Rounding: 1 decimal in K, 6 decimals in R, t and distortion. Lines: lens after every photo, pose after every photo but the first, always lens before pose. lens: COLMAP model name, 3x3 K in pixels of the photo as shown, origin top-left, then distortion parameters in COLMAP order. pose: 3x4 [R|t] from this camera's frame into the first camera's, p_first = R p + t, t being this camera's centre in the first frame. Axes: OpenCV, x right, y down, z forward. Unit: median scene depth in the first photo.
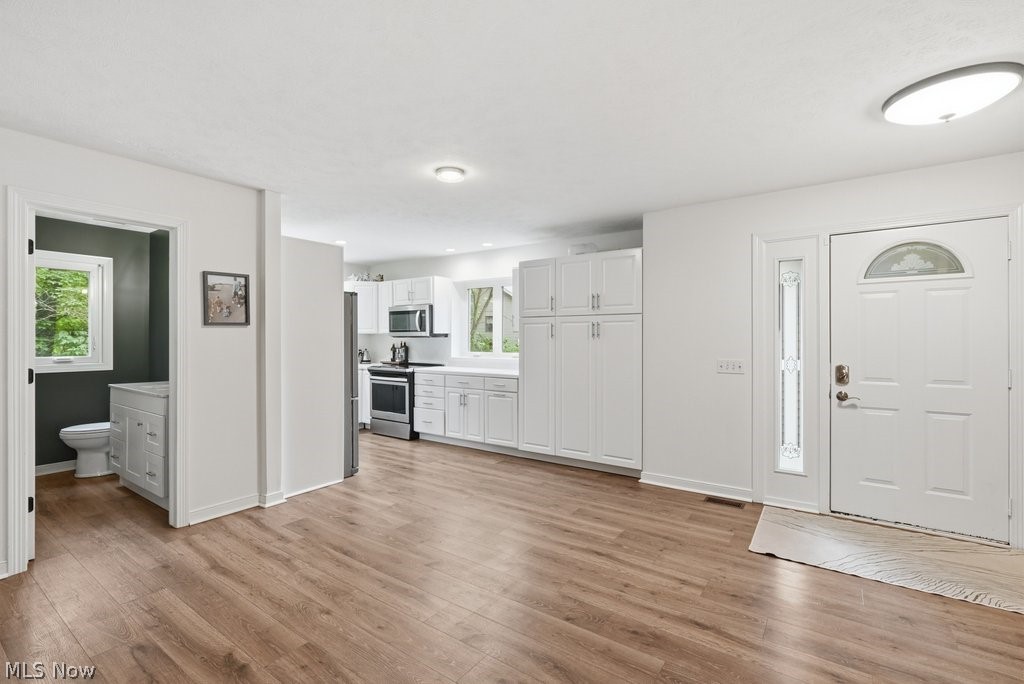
lens RADIAL K [[465.8, 0, 510.0], [0, 465.8, 336.7], [0, 0, 1]] dist [-0.012692, 0.006906]
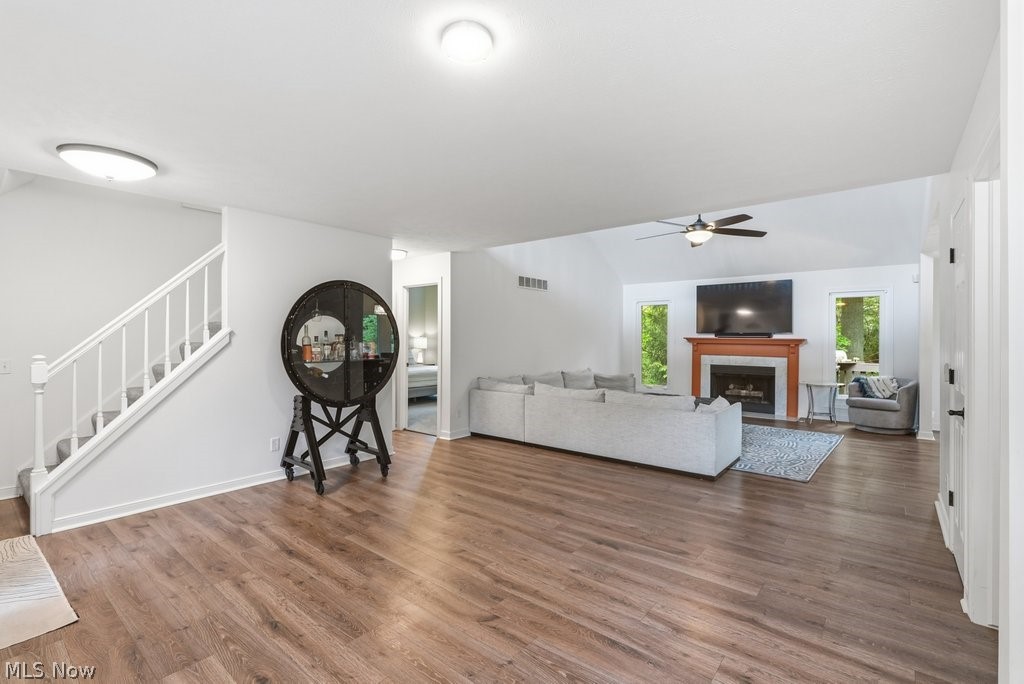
lens RADIAL K [[465.8, 0, 510.0], [0, 465.8, 336.7], [0, 0, 1]] dist [-0.012692, 0.006906]
pose [[-0.997451, -0.002314, 0.071313, -0.175534], [-0.002733, 0.999980, -0.005778, -0.001205], [-0.071298, -0.005958, -0.997437, 1.236680]]
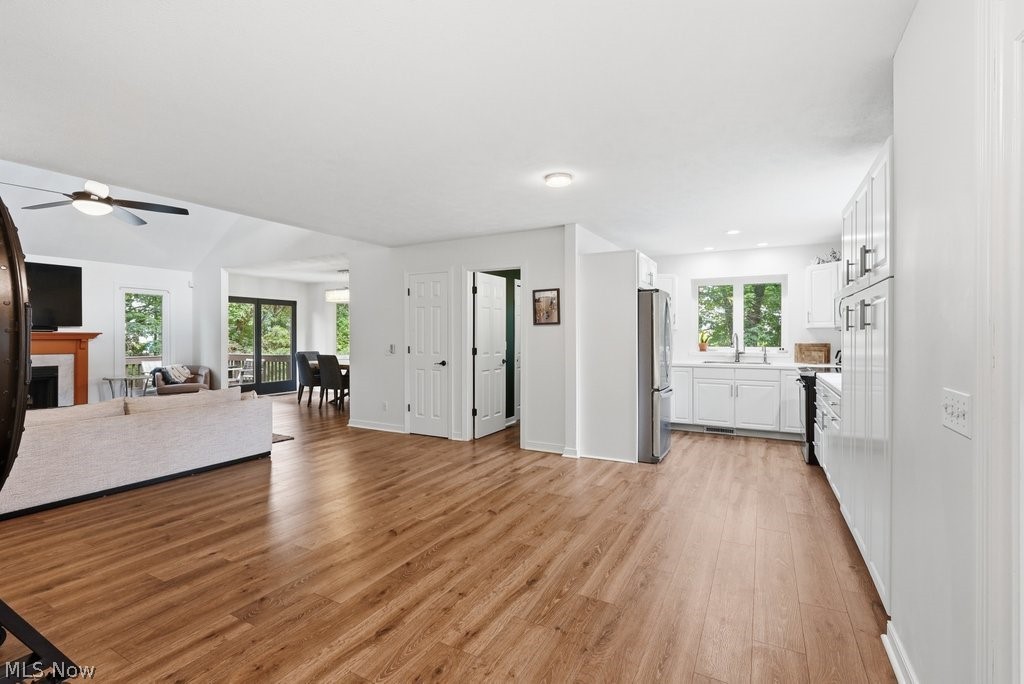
lens RADIAL K [[465.8, 0, 510.0], [0, 465.8, 336.7], [0, 0, 1]] dist [-0.012692, 0.006906]
pose [[0.120179, 0.003916, -0.992745, 0.742938], [0.004054, 0.999982, 0.004435, 0.005990], [0.992744, -0.004557, 0.120161, 0.612771]]
